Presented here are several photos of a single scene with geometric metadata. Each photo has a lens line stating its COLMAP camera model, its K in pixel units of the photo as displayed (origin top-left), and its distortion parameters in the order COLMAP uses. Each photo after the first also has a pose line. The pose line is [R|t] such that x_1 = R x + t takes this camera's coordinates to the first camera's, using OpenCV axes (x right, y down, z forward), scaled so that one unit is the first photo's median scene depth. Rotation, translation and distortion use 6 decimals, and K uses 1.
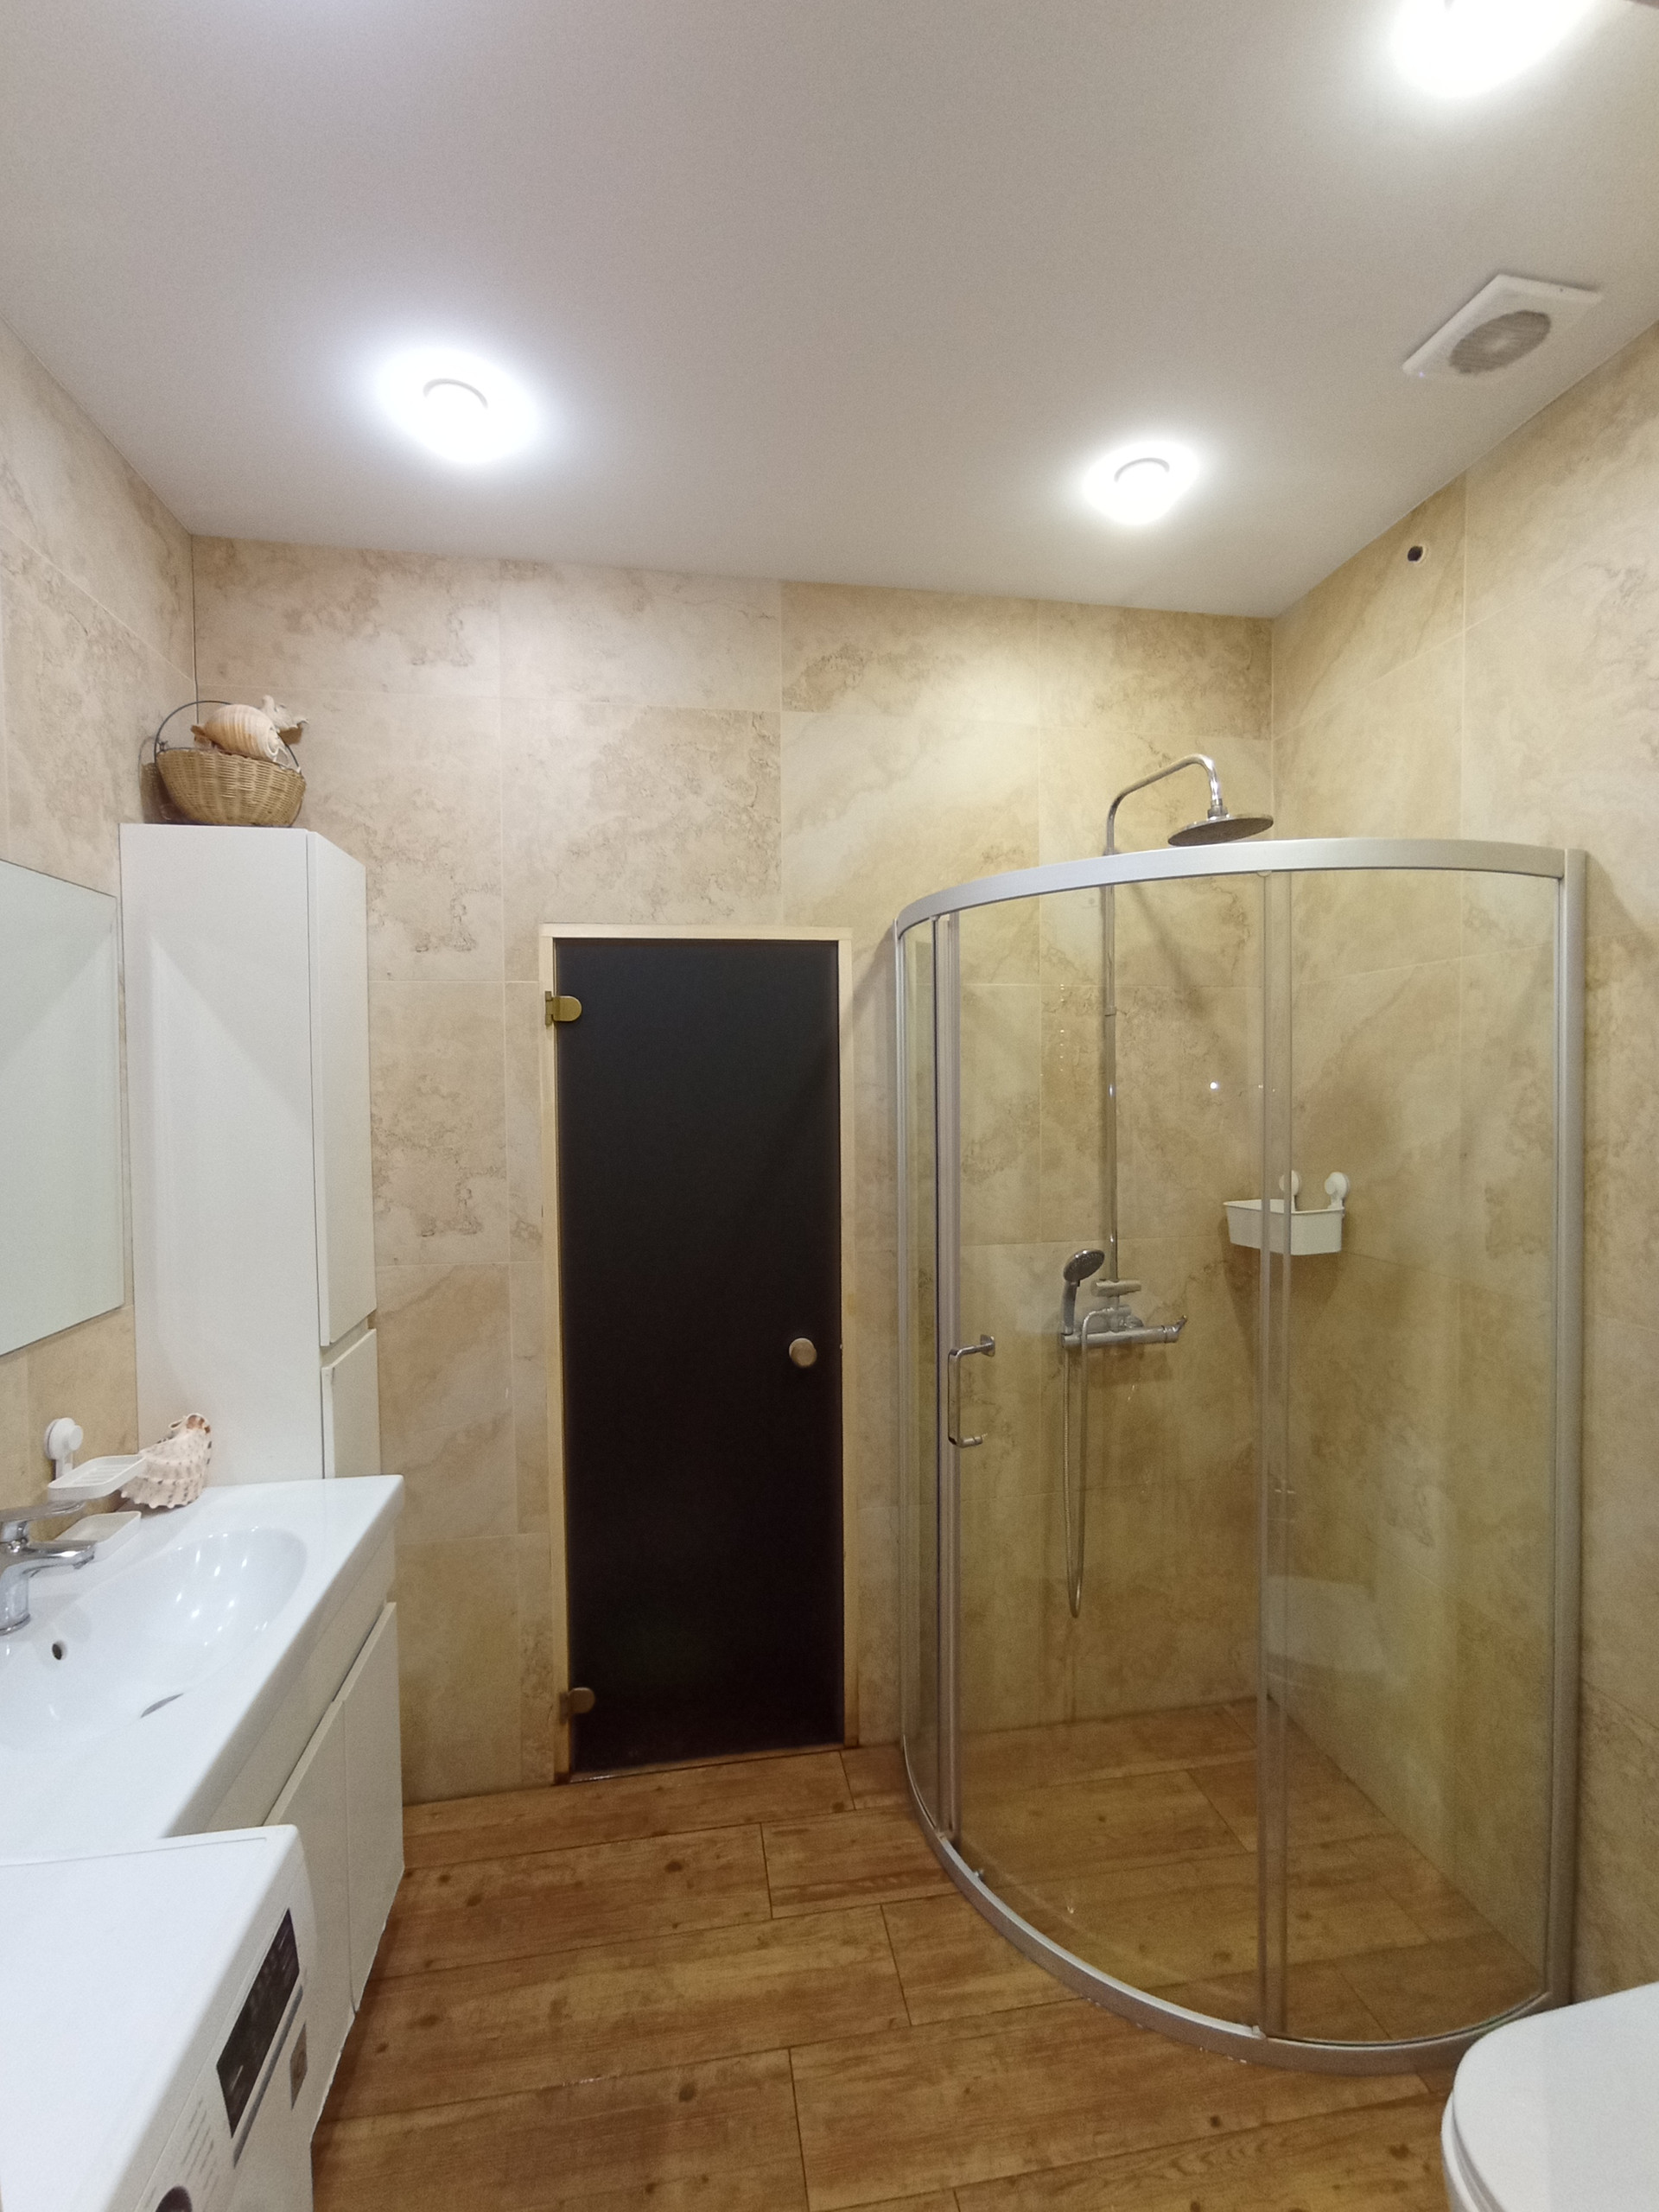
lens RADIAL K [[987.3, 0, 829.5], [0, 987.3, 1106.0], [0, 0, 1]] dist [-0.001286, 0.000794]
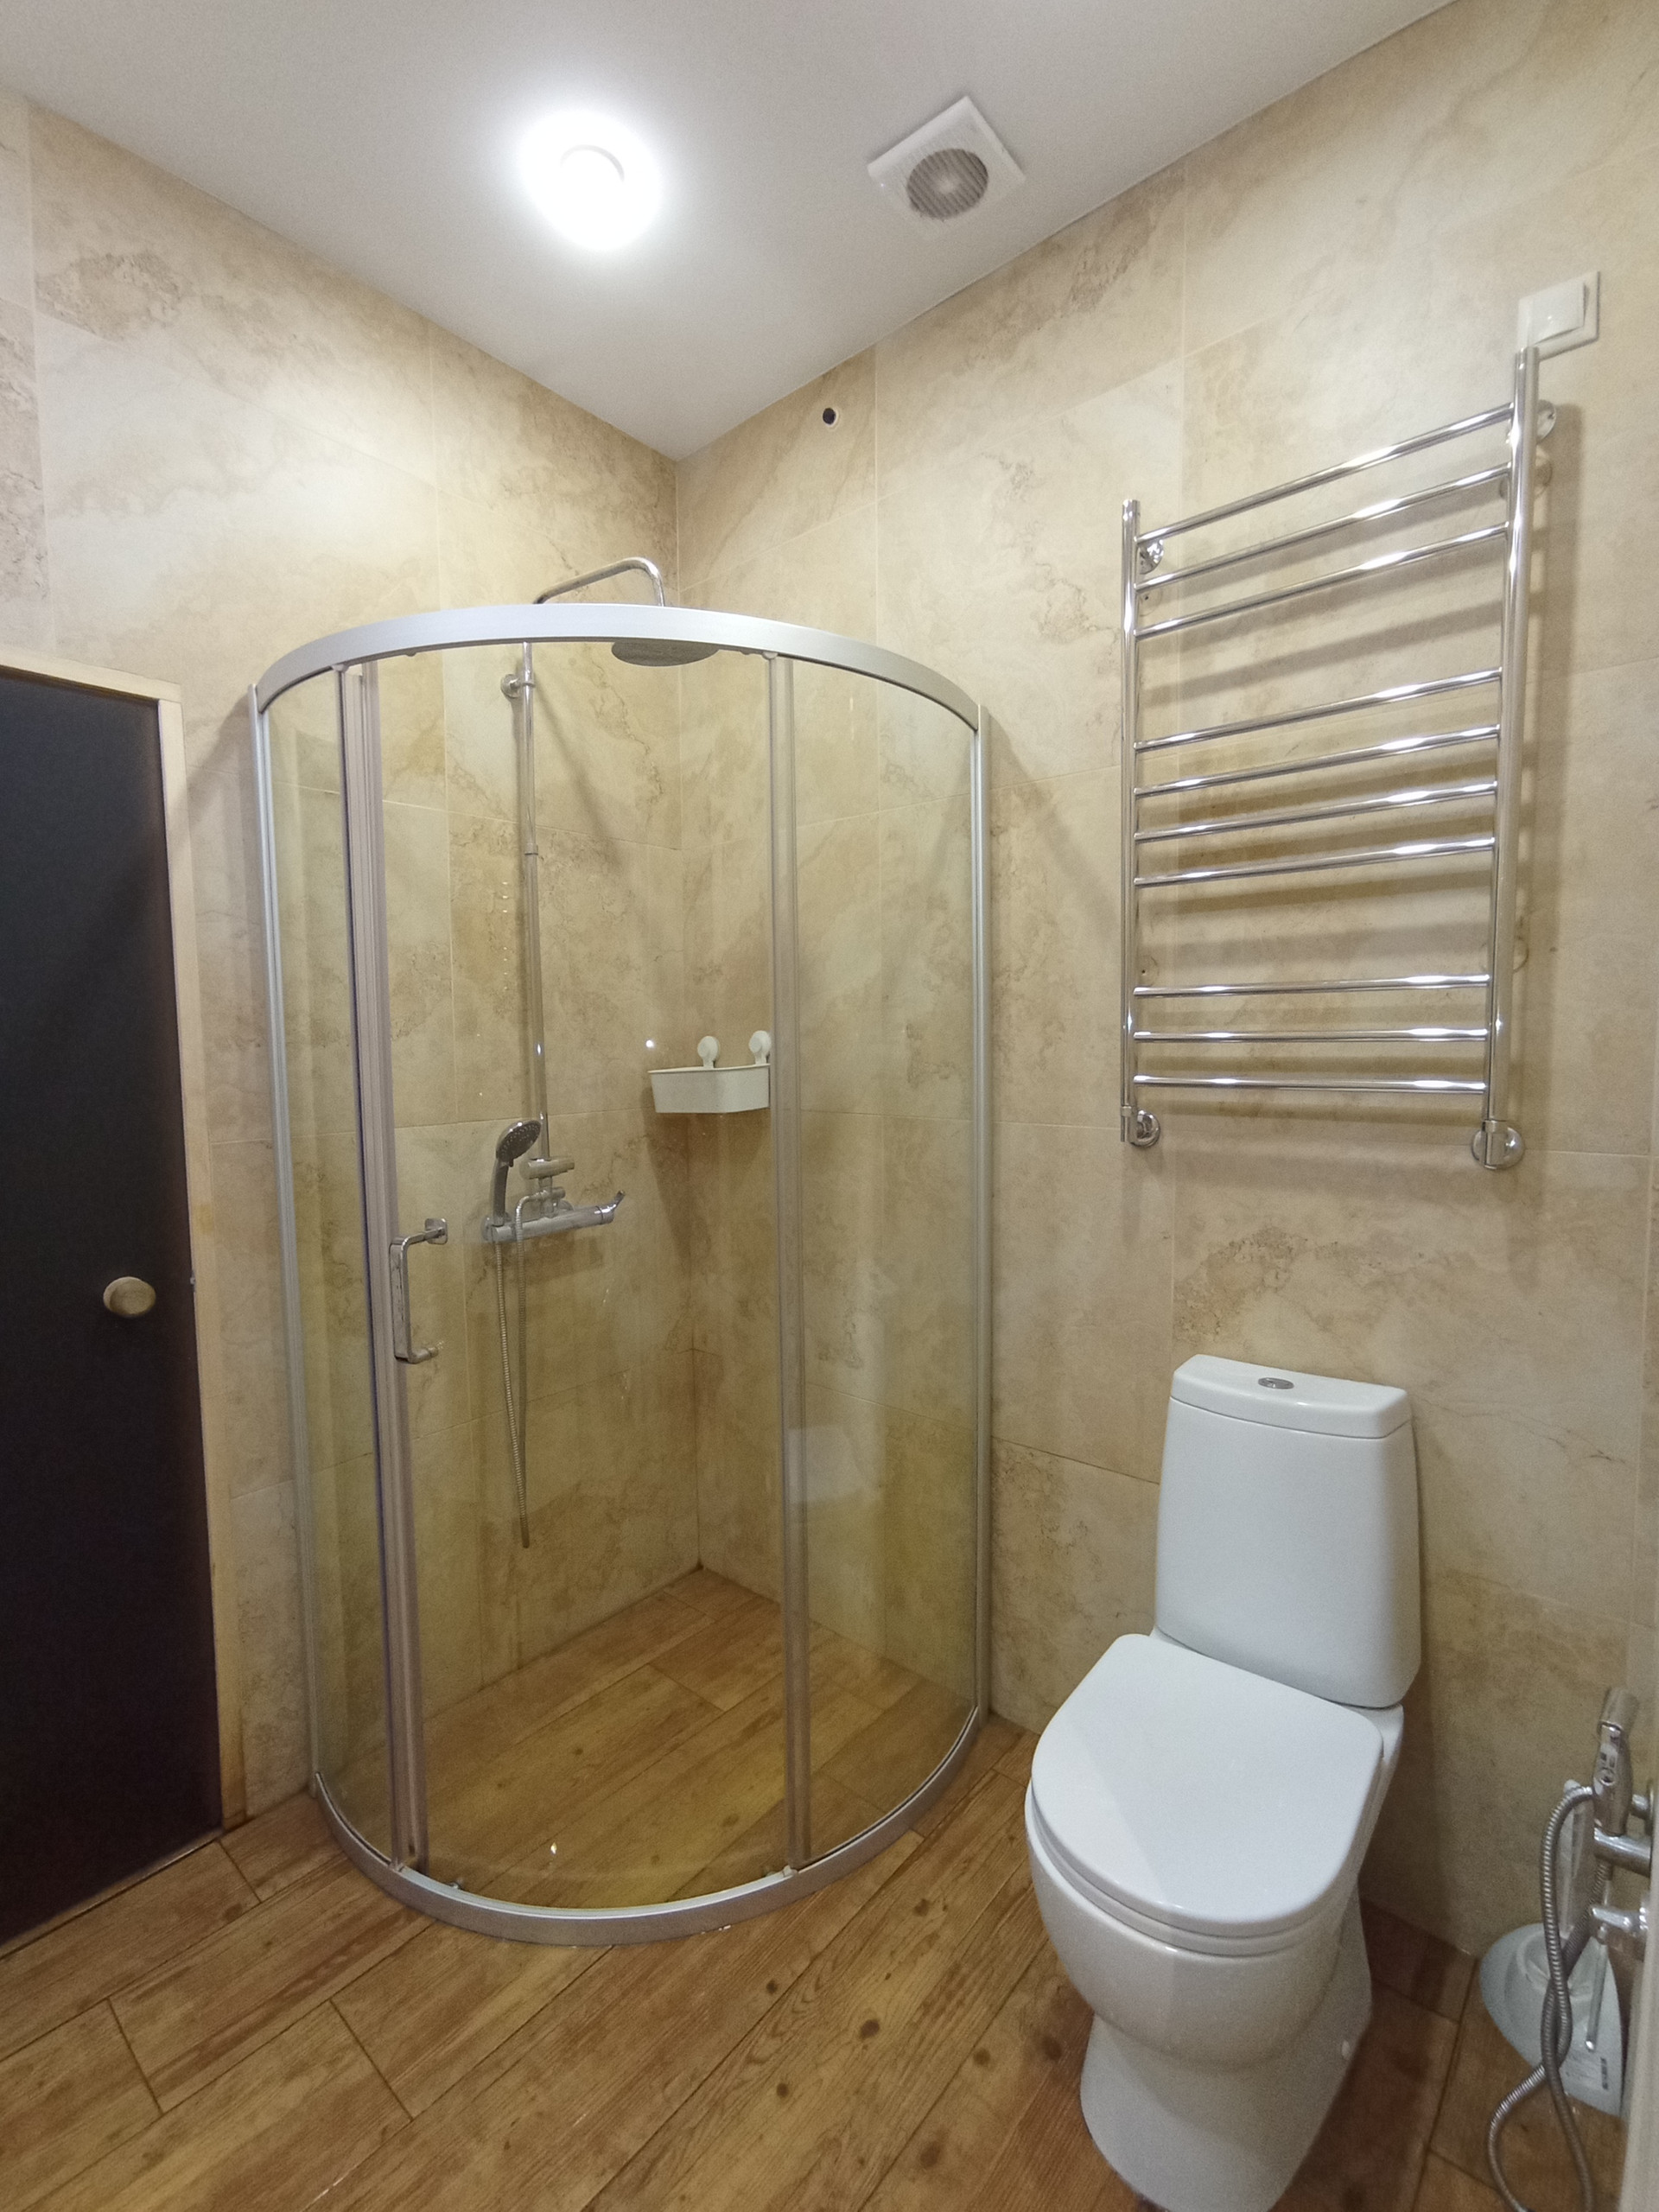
lens RADIAL K [[1003.2, 0, 819.5], [0, 1003.2, 1101.5], [0, 0, 1]] dist [-0.028919, 0.023777]
pose [[0.771161, -0.043340, 0.635163, -0.094197], [0.020560, 0.998855, 0.043194, 0.099023], [-0.636308, -0.020251, 0.771169, 0.174821]]
